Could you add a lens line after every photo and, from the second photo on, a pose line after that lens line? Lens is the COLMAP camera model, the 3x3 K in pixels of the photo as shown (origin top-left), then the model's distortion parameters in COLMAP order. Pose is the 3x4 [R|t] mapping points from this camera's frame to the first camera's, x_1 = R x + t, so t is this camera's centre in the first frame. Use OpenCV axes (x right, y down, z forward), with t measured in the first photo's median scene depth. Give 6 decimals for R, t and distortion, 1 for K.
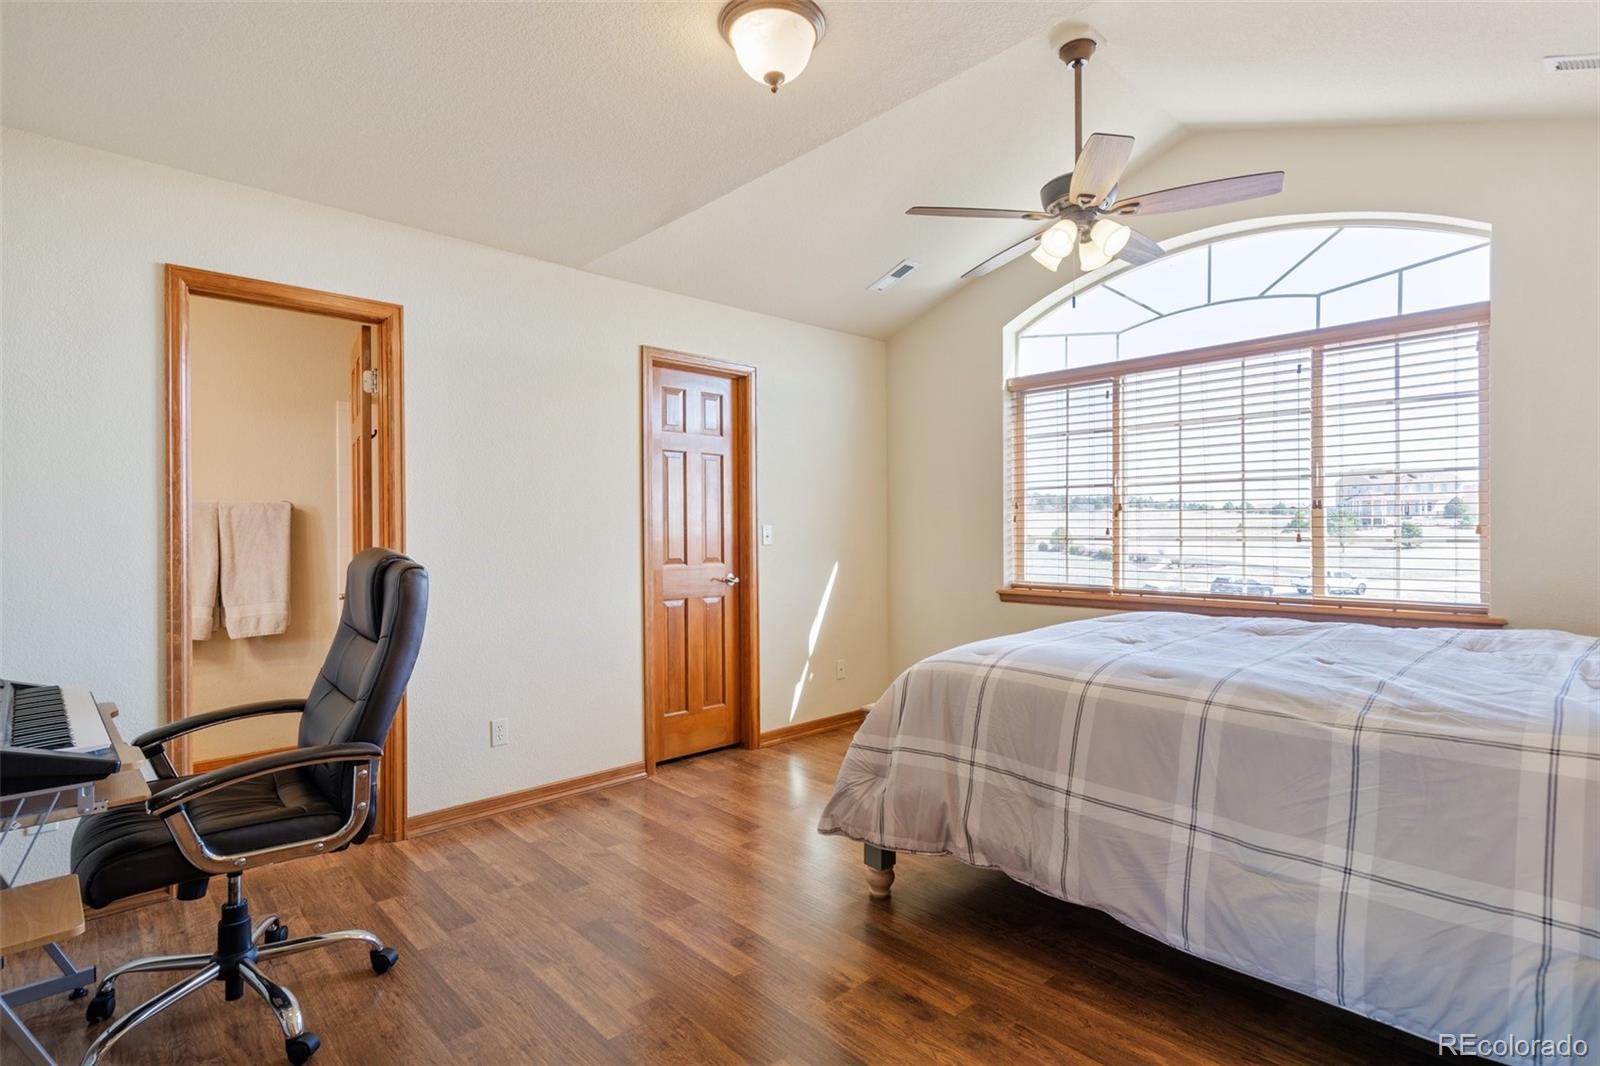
lens RADIAL K [[801.4, 0, 797.6], [0, 801.4, 537.0], [0, 0, 1]] dist [0.003838, 0.001016]
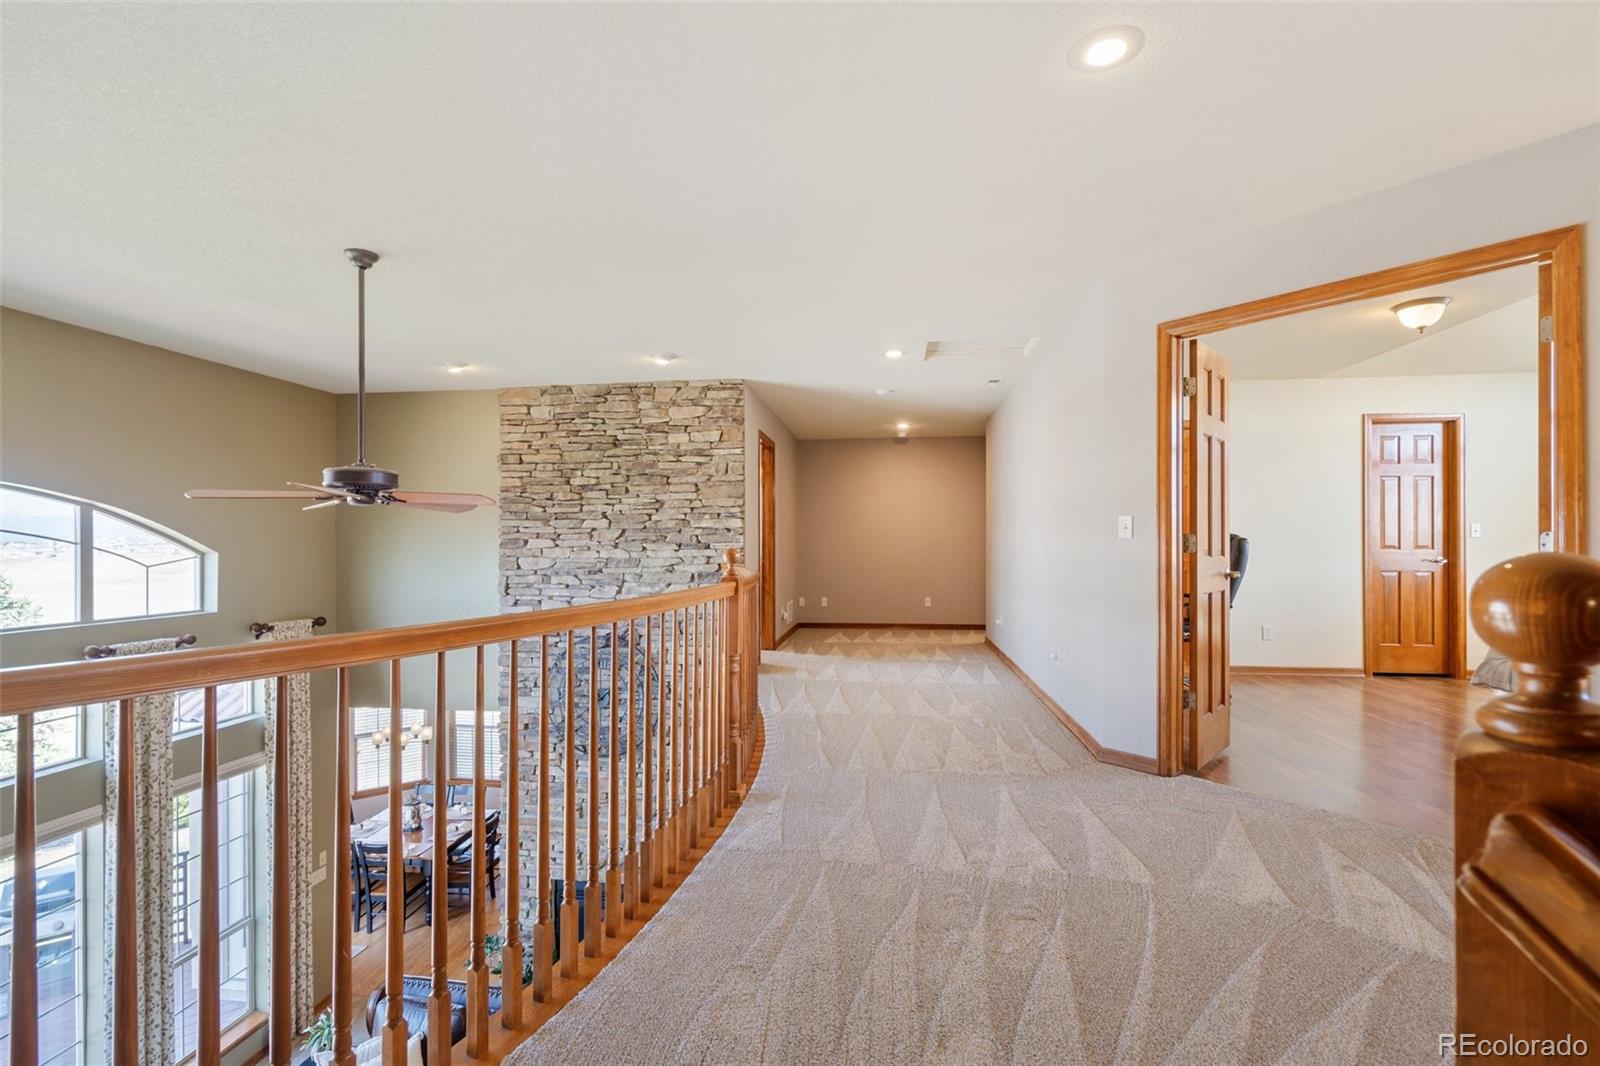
lens RADIAL K [[714.8, 0, 789.0], [0, 714.8, 535.9], [0, 0, 1]] dist [-0.003434, -0.000262]
pose [[0.624306, 0.002219, -0.781177, 0.195126], [-0.008694, 0.999954, -0.004107, 0.024061], [0.781132, 0.009355, 0.624296, -0.758600]]
